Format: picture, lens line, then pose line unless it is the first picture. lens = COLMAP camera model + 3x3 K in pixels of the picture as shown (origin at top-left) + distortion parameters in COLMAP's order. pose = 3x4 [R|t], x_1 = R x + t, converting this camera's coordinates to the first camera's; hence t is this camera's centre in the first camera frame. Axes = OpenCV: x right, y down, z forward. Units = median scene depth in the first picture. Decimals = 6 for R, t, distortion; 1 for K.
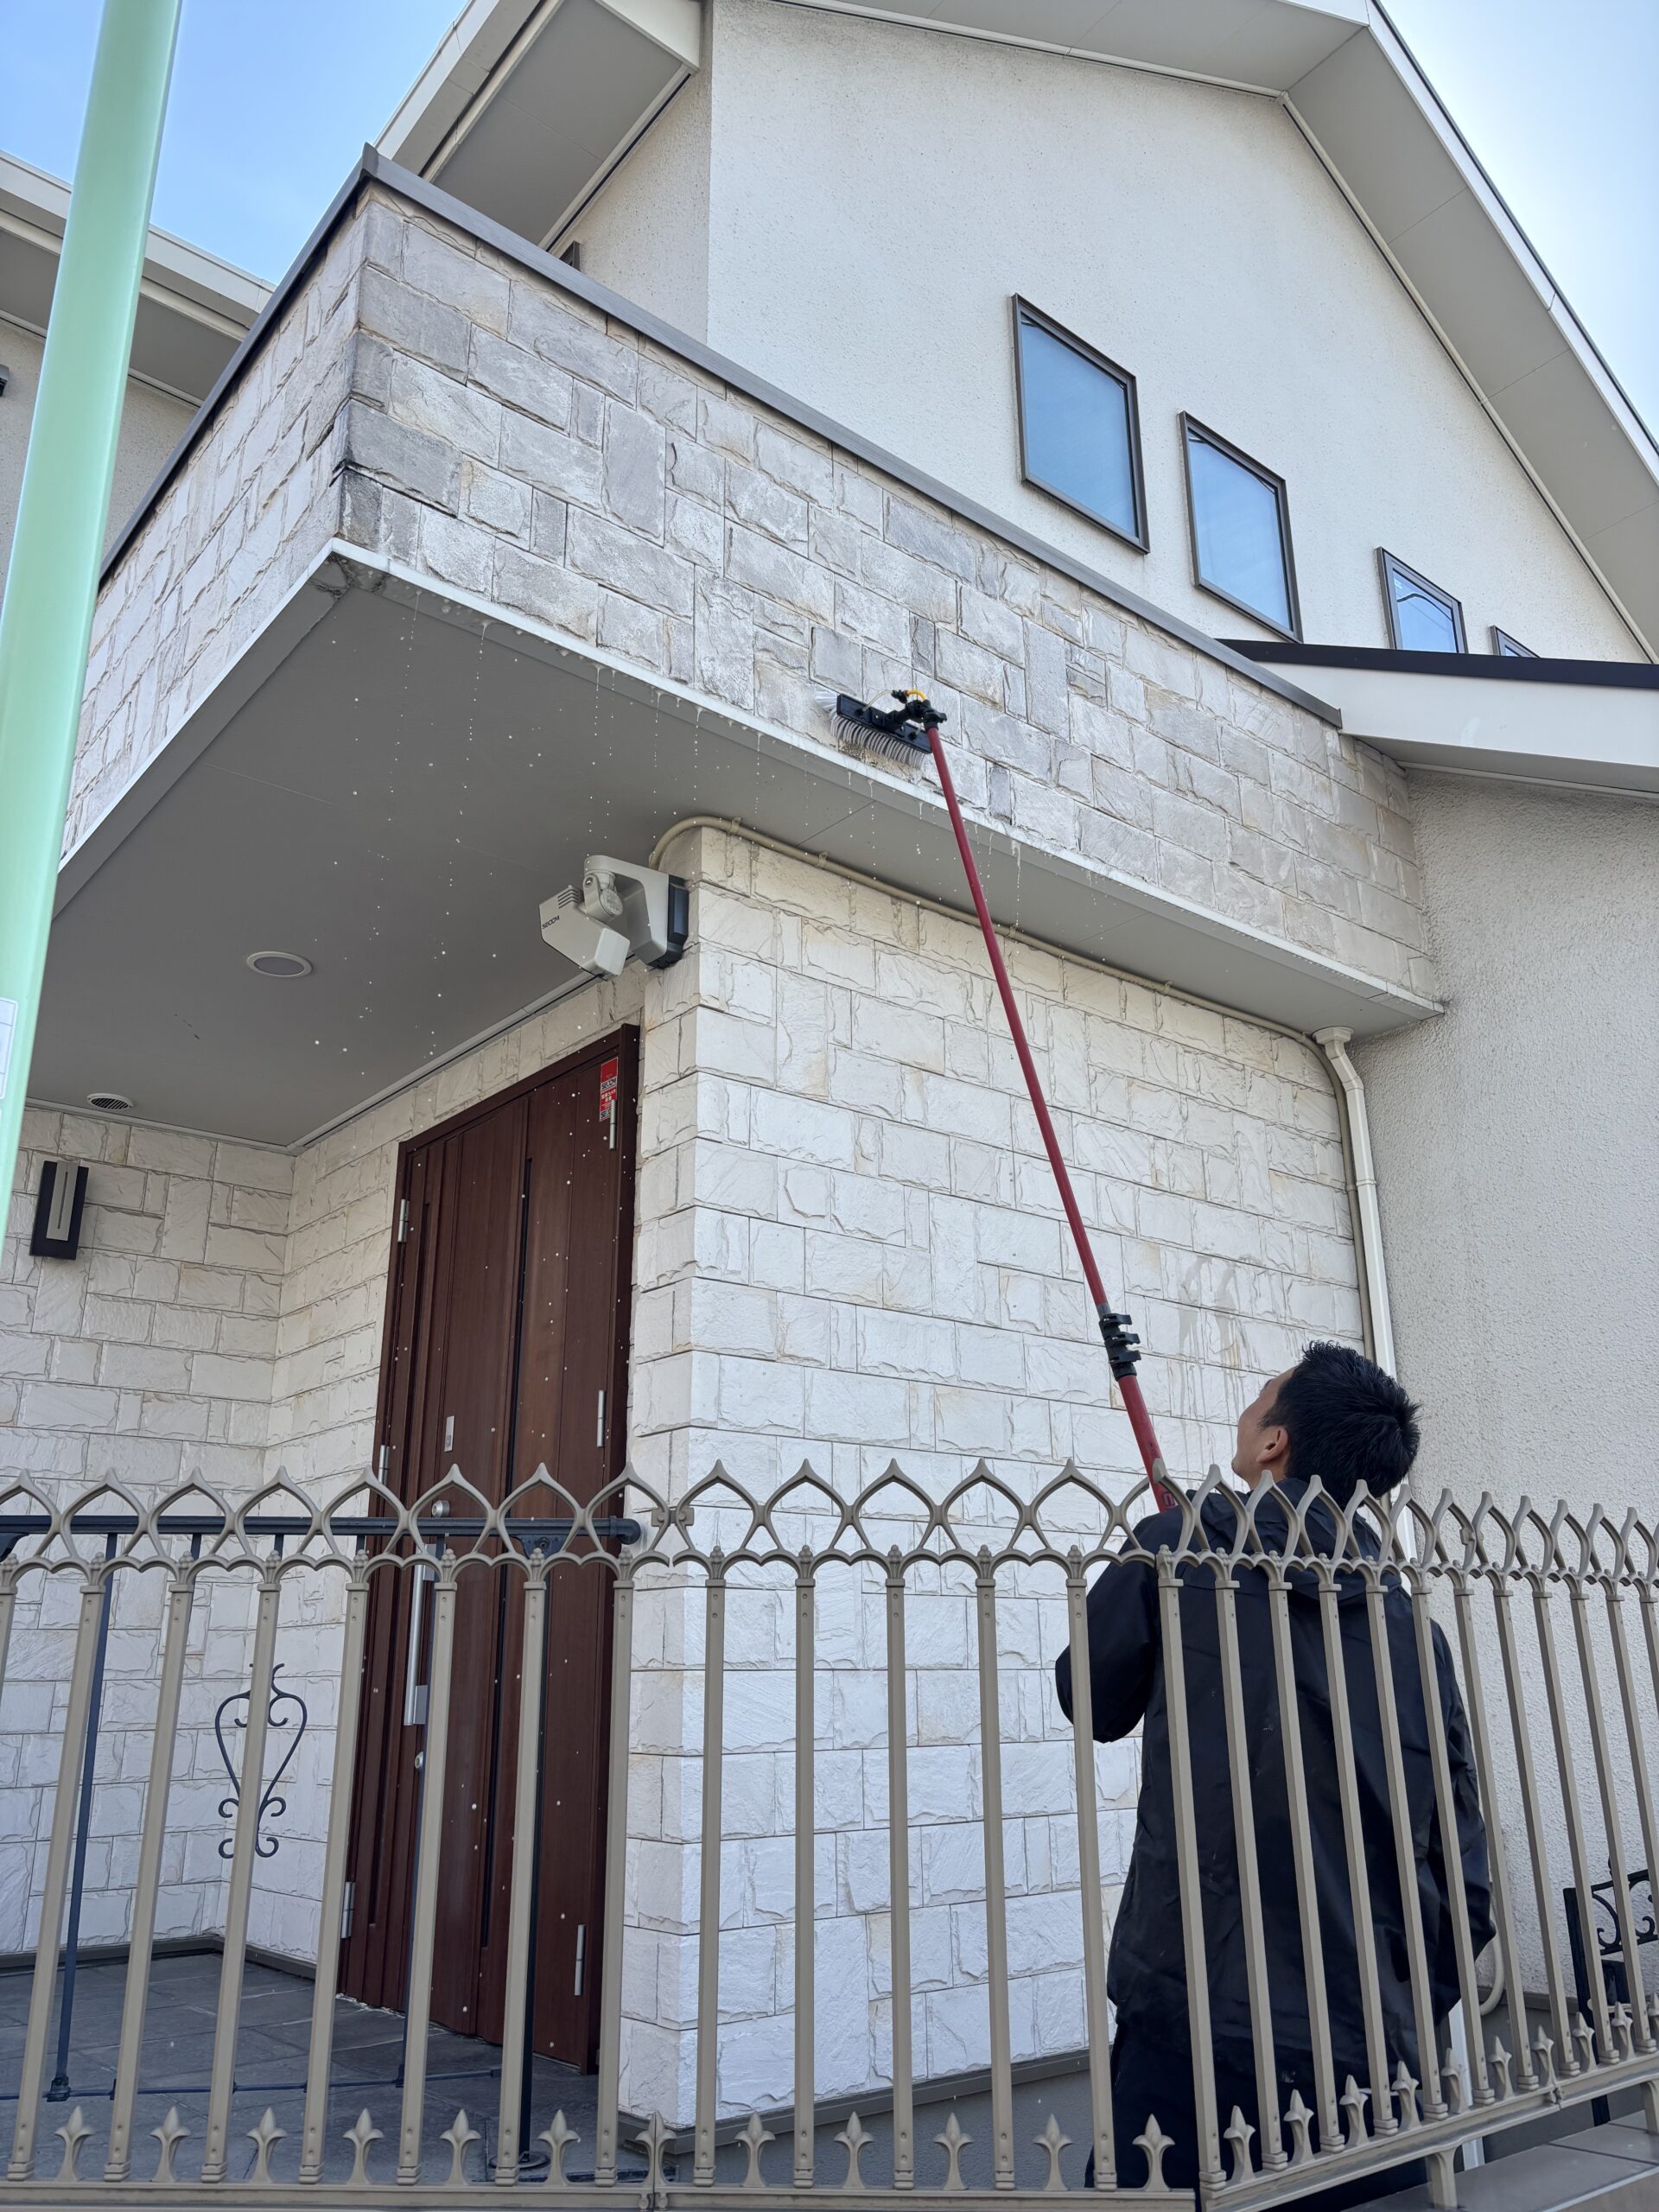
lens RADIAL K [[1662.5, 0, 828.7], [0, 1662.5, 1091.6], [0, 0, 1]] dist [0.000151, 0.000462]
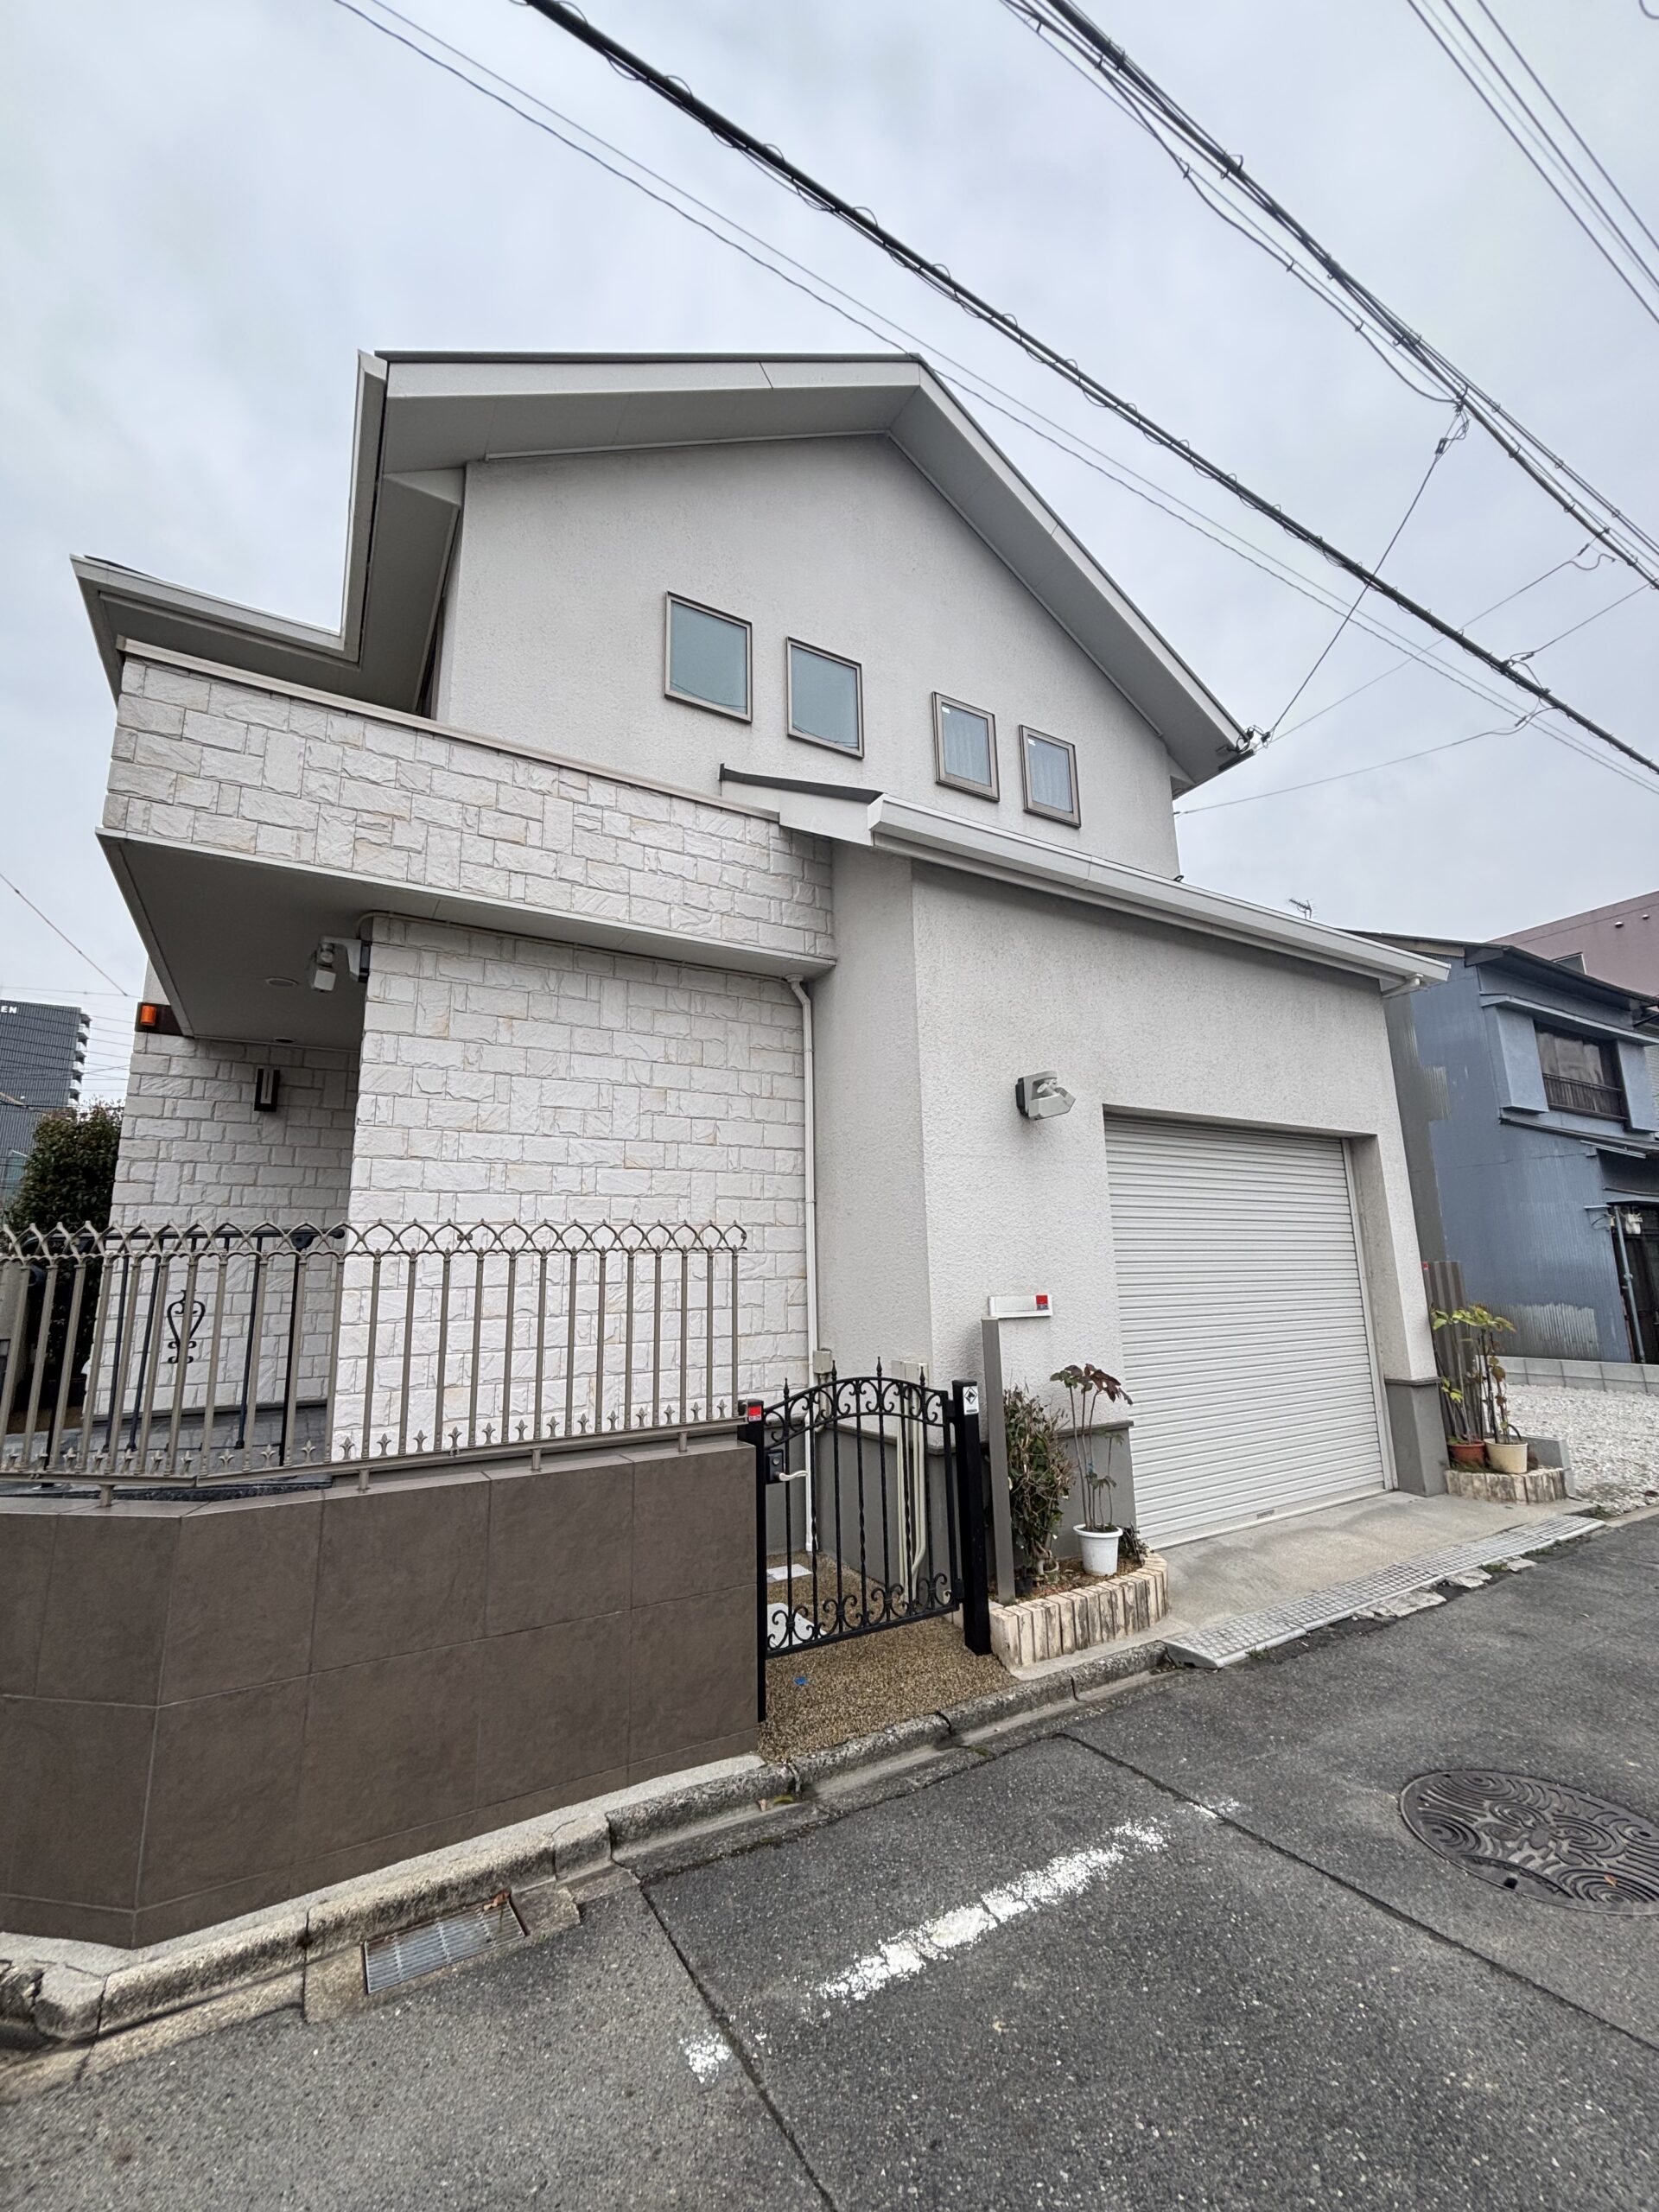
lens RADIAL K [[894.3, 0, 835.1], [0, 894.3, 1115.4], [0, 0, 1]] dist [-0.001423, 0.000831]
pose [[0.994403, -0.048052, -0.094097, 0.523005], [0.061991, 0.986538, 0.151329, -0.035996], [0.085559, -0.156315, 0.983995, -0.115835]]
